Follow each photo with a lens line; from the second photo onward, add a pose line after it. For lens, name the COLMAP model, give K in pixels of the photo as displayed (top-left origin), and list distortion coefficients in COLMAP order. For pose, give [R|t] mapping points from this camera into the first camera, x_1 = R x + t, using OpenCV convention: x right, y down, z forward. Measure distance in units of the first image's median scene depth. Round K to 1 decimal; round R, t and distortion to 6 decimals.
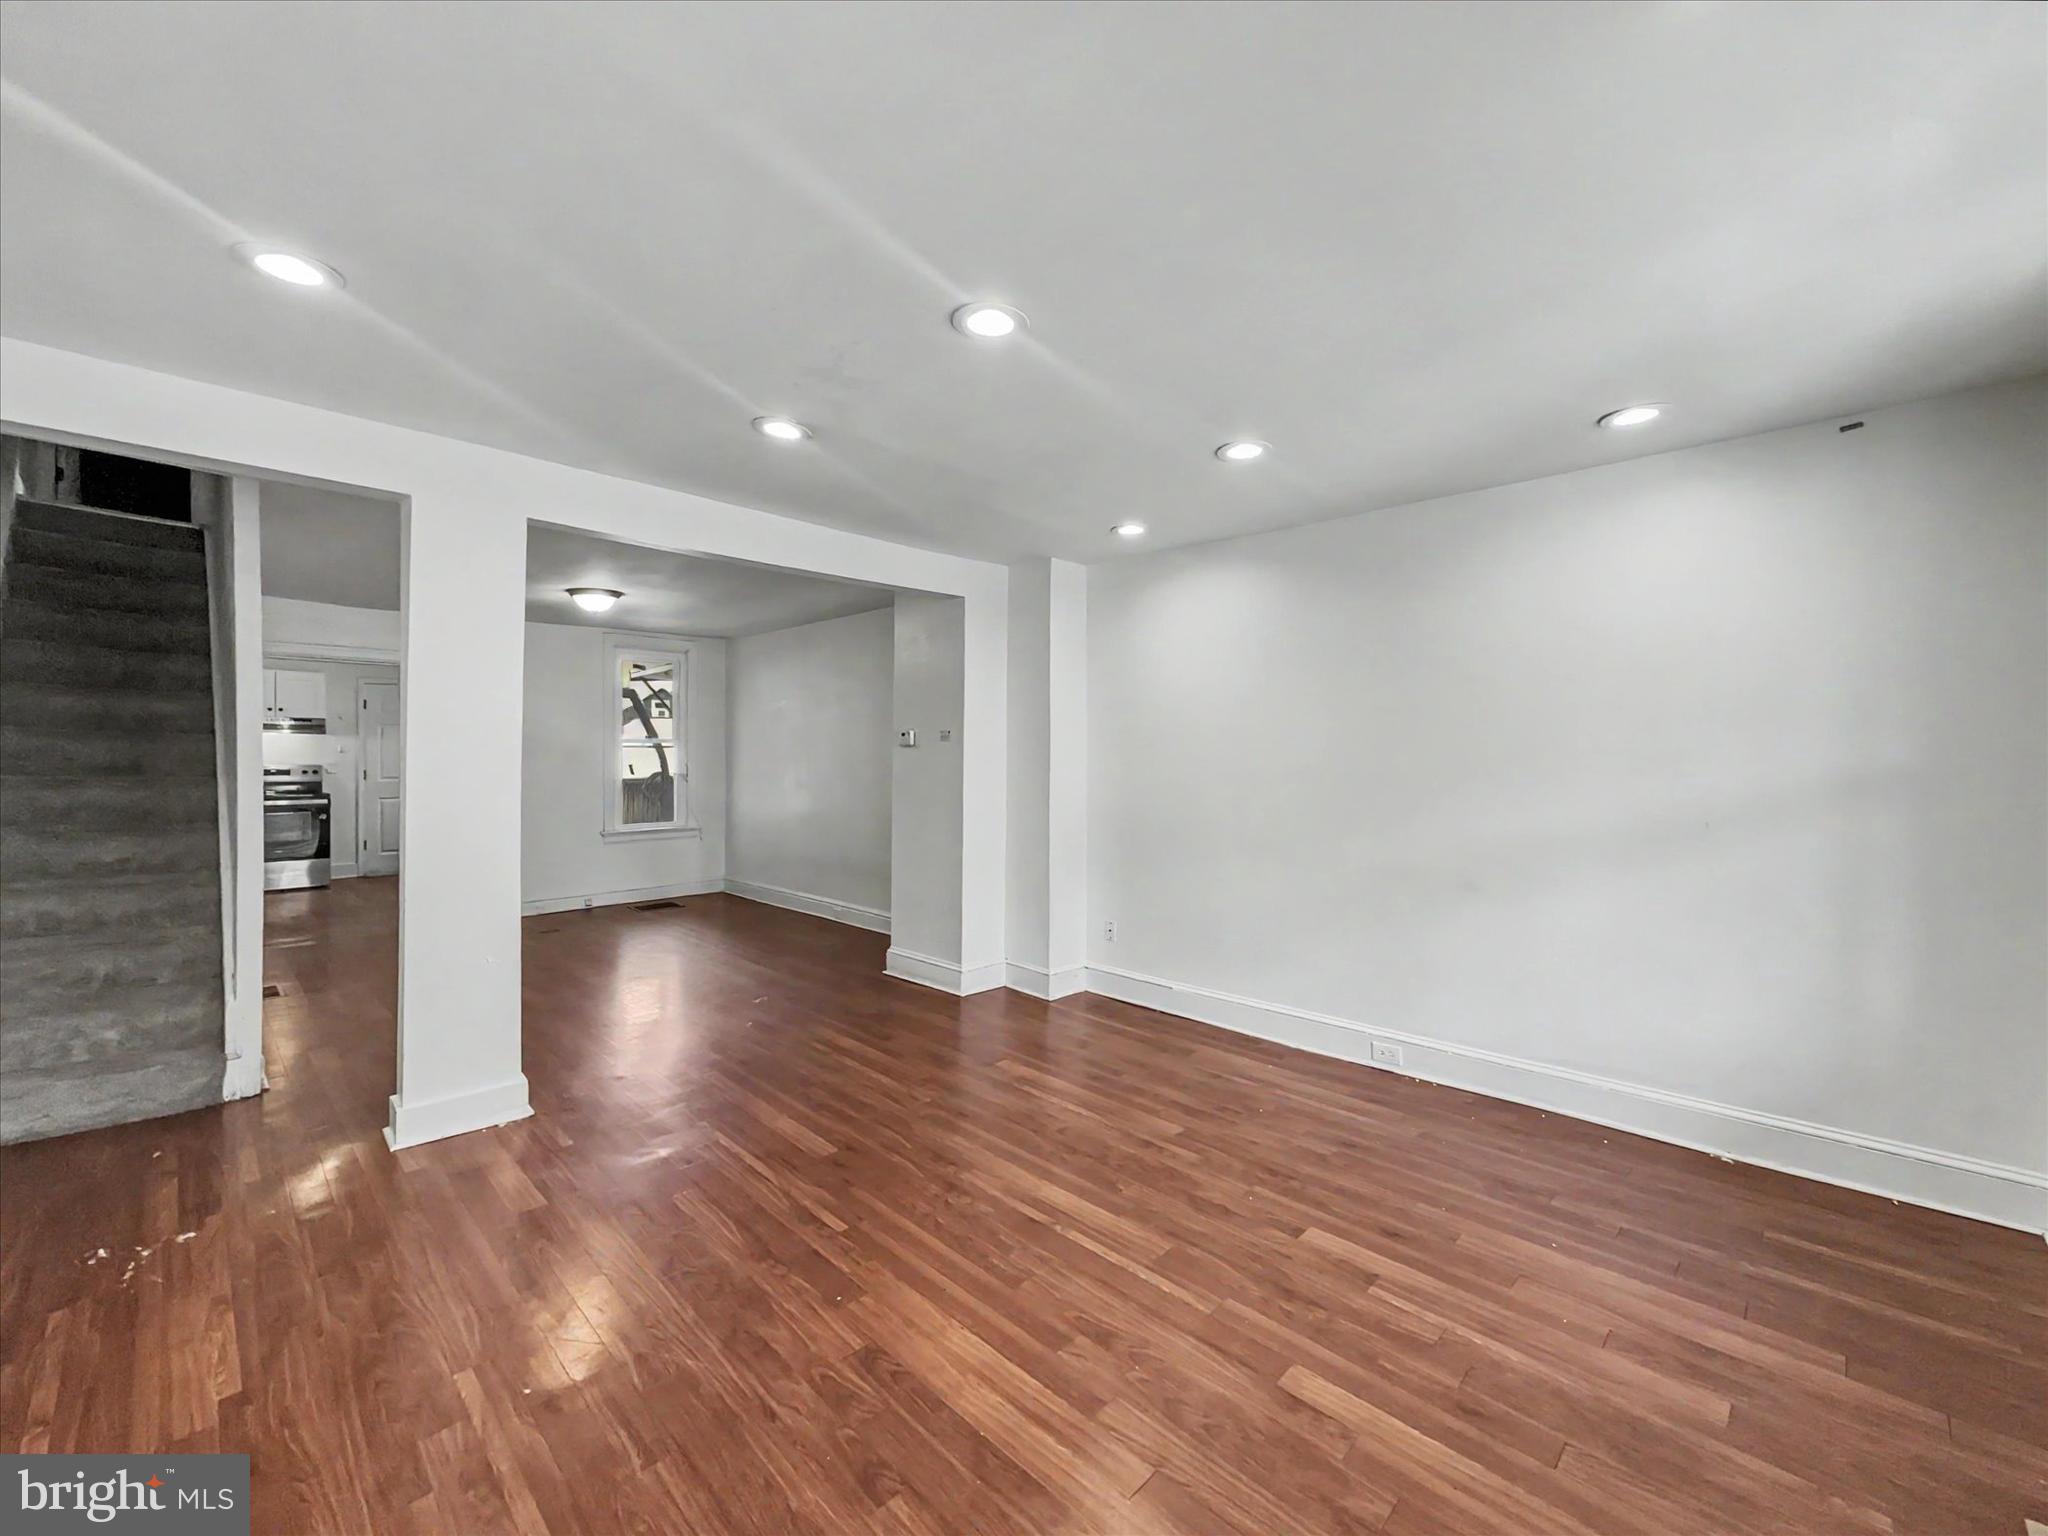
lens RADIAL K [[825.1, 0, 1020.1], [0, 825.1, 762.0], [0, 0, 1]] dist [-0.000688, 0.000776]
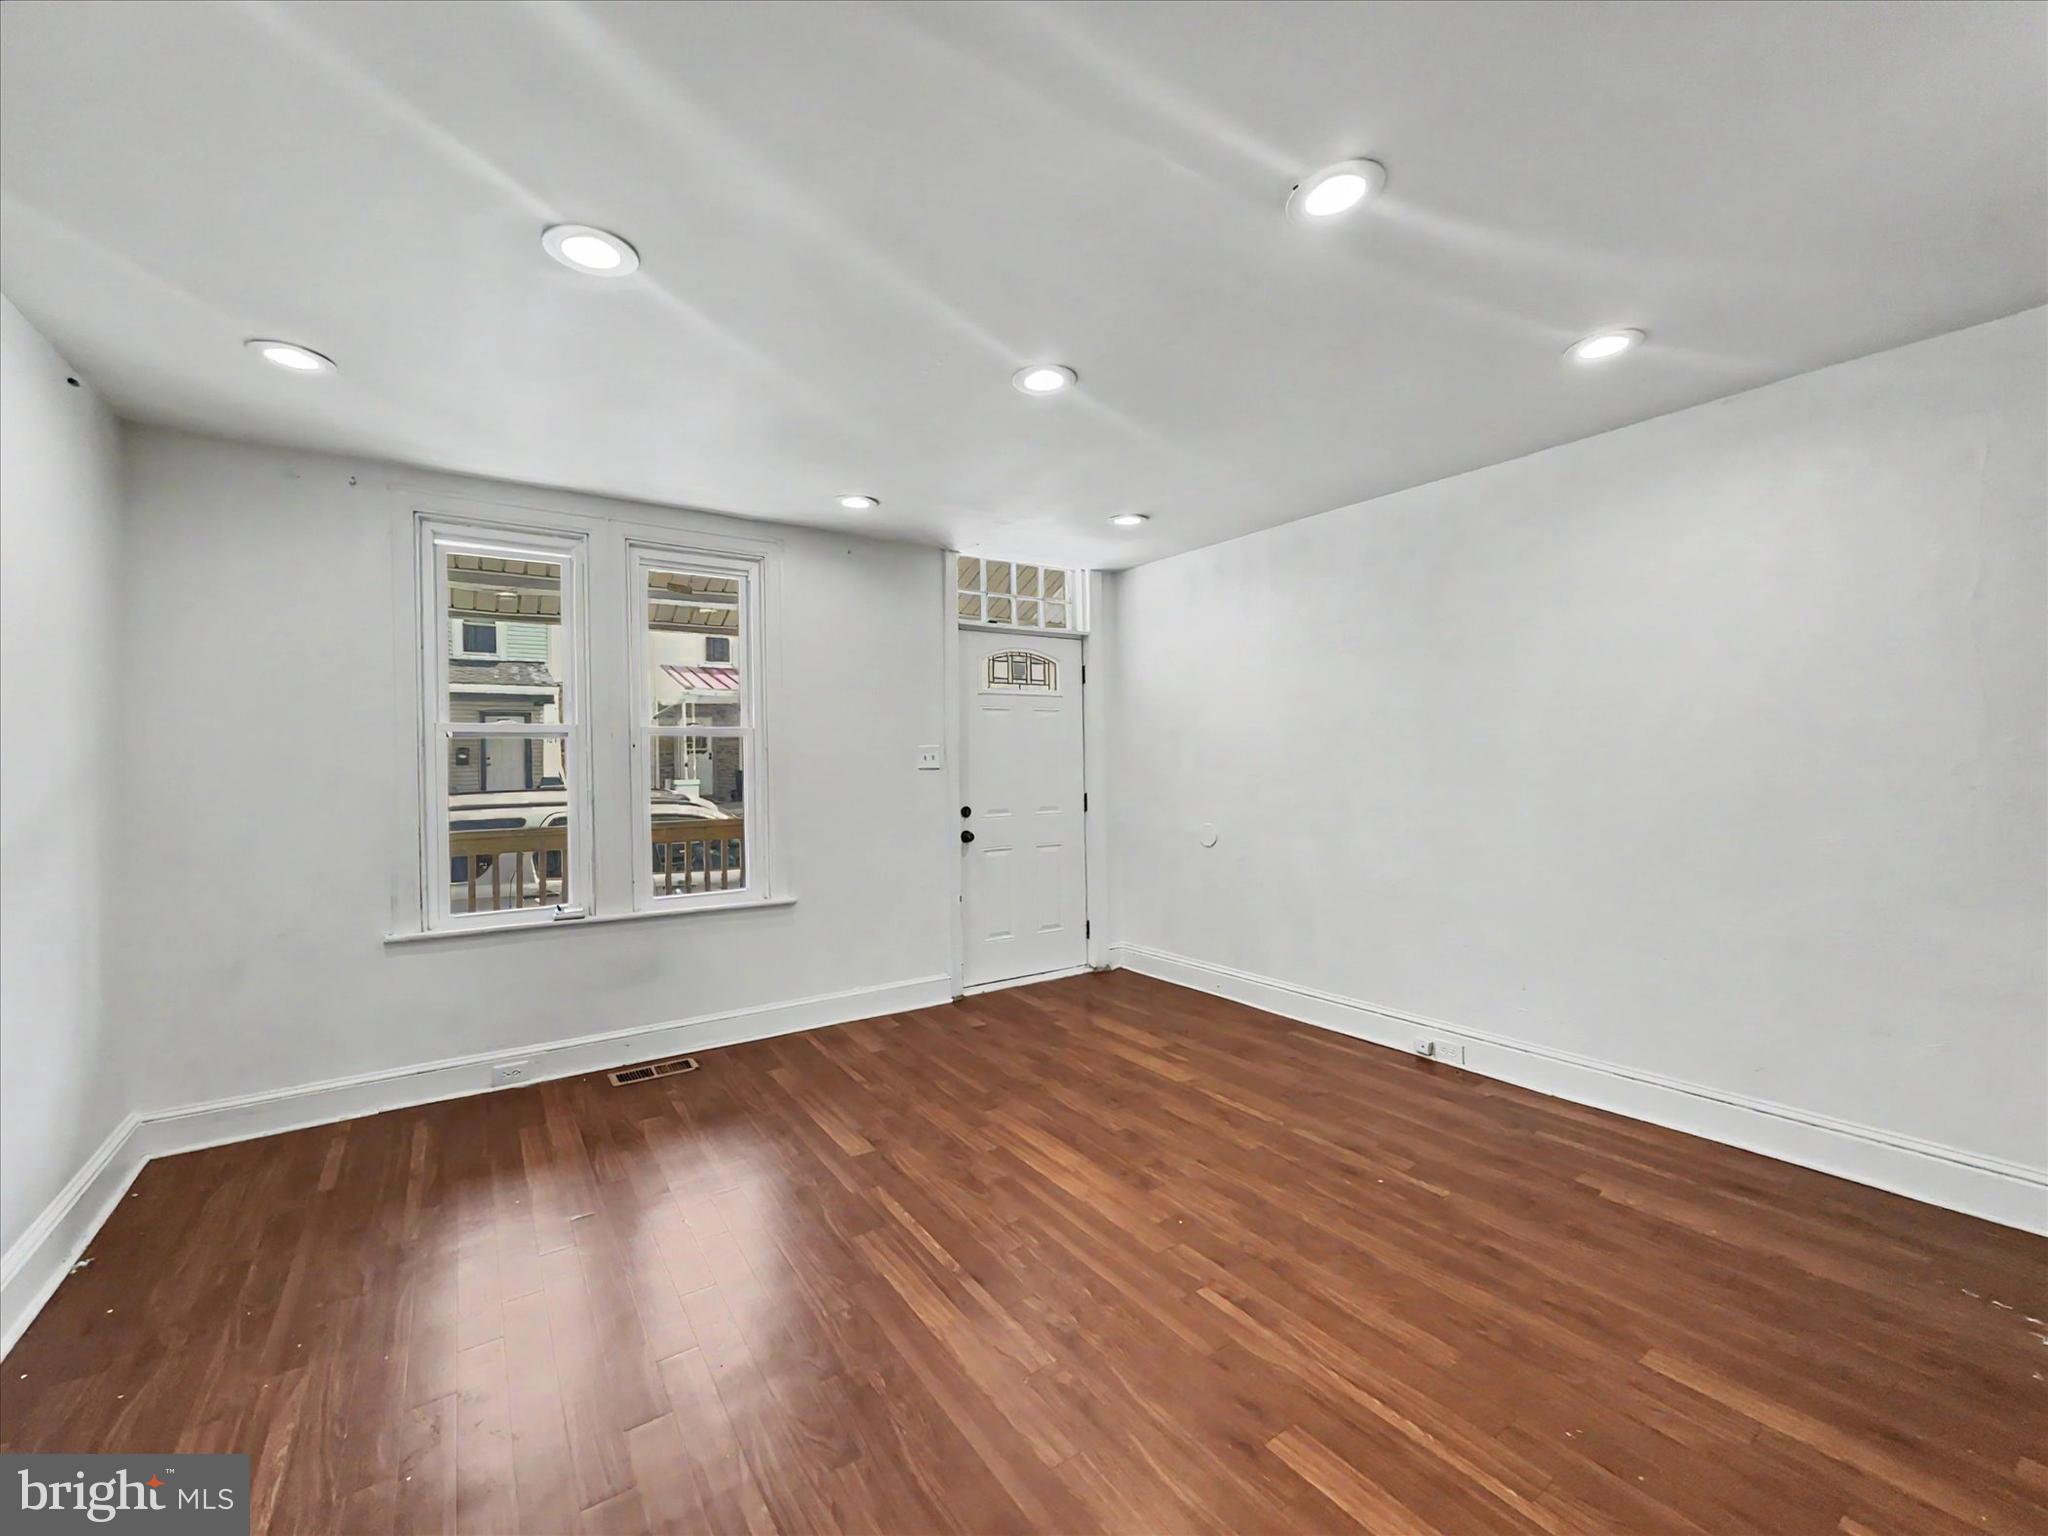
lens RADIAL K [[825.1, 0, 1028.7], [0, 825.1, 765.6], [0, 0, 1]] dist [-0.000688, 0.000776]
pose [[-0.981305, 0.005635, 0.192374, -0.228977], [0.009452, 0.999776, 0.018931, 0.008129], [-0.192225, 0.020396, -0.981139, 2.066191]]
